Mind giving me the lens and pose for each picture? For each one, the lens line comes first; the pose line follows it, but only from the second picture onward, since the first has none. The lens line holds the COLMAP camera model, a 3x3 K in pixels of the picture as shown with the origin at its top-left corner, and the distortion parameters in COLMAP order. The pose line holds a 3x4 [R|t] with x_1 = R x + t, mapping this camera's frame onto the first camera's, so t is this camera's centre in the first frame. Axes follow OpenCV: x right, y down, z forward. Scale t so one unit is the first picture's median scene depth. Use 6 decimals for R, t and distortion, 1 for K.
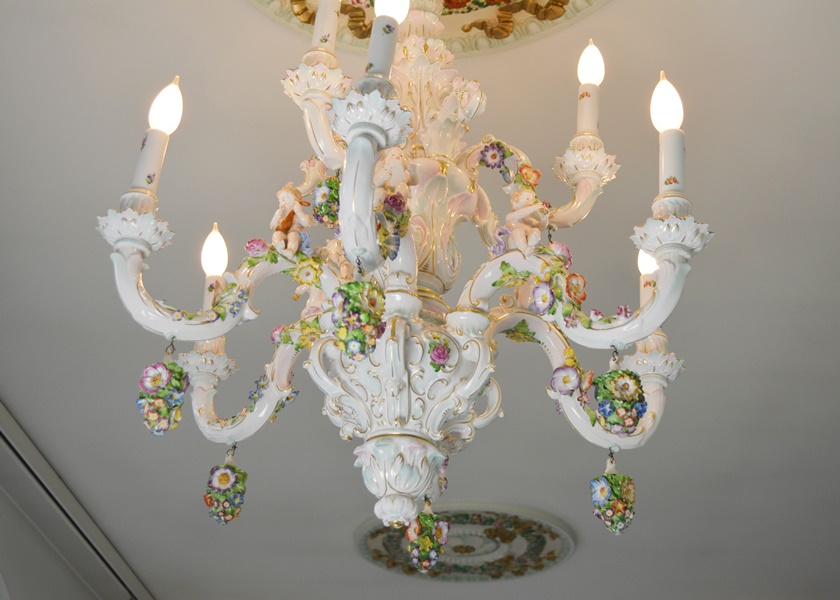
lens RADIAL K [[1204.5, 0, 433.7], [0, 1204.5, 298.0], [0, 0, 1]] dist [-0.016792, -0.021512]
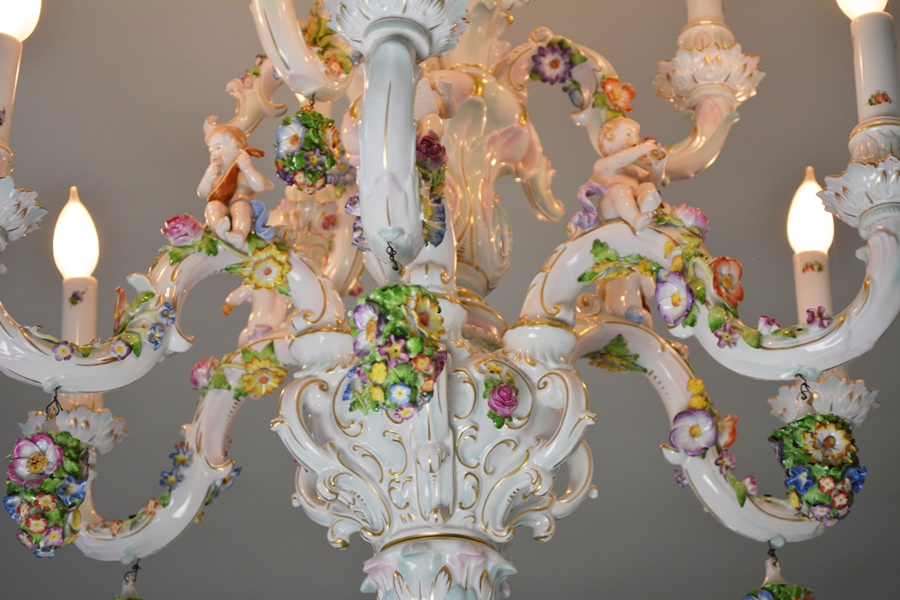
lens RADIAL K [[2002.1, 0, 450.0], [0, 2002.1, 300.0], [0, 0, 1]] dist [0.046634, 0.070675]
pose [[0.996430, -0.034983, 0.076831, -0.093075], [0.034506, 0.999376, 0.007518, -0.010467], [-0.077047, -0.004840, 0.997016, 0.007352]]
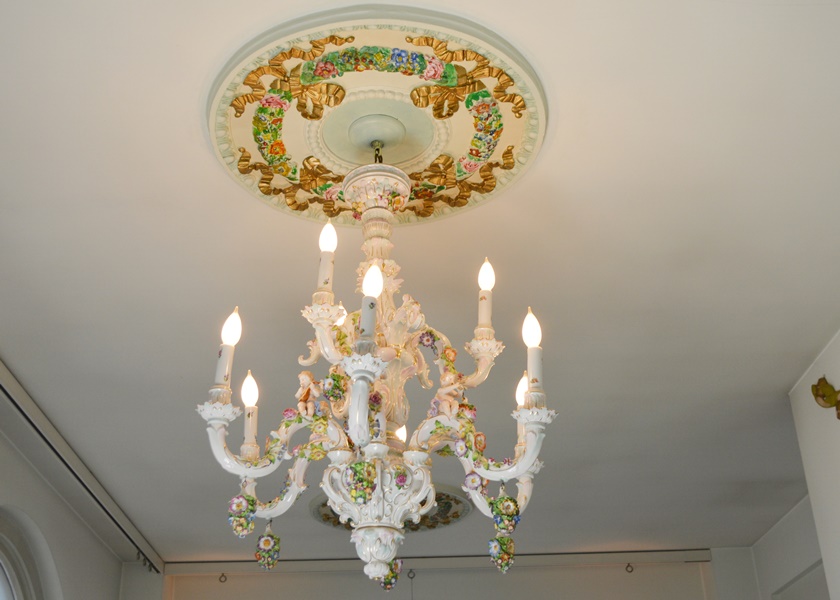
lens RADIAL K [[1026.5, 0, 420.0], [0, 1026.5, 300.0], [0, 0, 1]] dist [-0.037224, -0.009754]
pose [[0.997407, -0.013863, 0.070617, -0.065086], [0.010350, 0.998702, 0.049877, -0.270802], [-0.071217, -0.049017, 0.996256, -0.426004]]
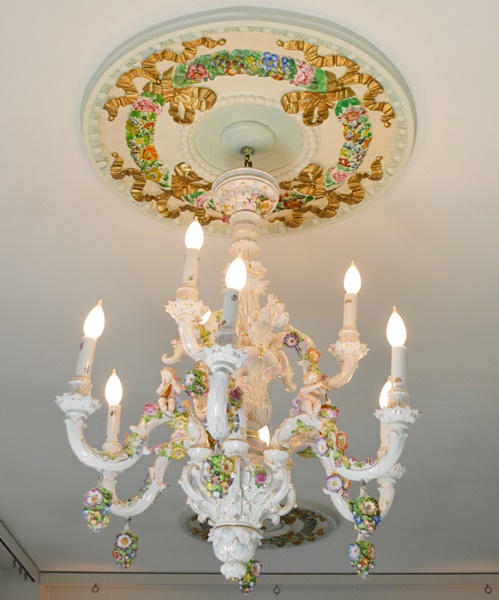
lens RADIAL K [[955.3, 0, 279.8], [0, 955.3, 299.2], [0, 0, 1]] dist [-0.053339, 0.038322]
pose [[0.998445, 0.011326, 0.054587, -0.042143], [-0.011800, 0.999895, 0.008369, -0.207346], [-0.054486, -0.009000, 0.998474, -0.319299]]
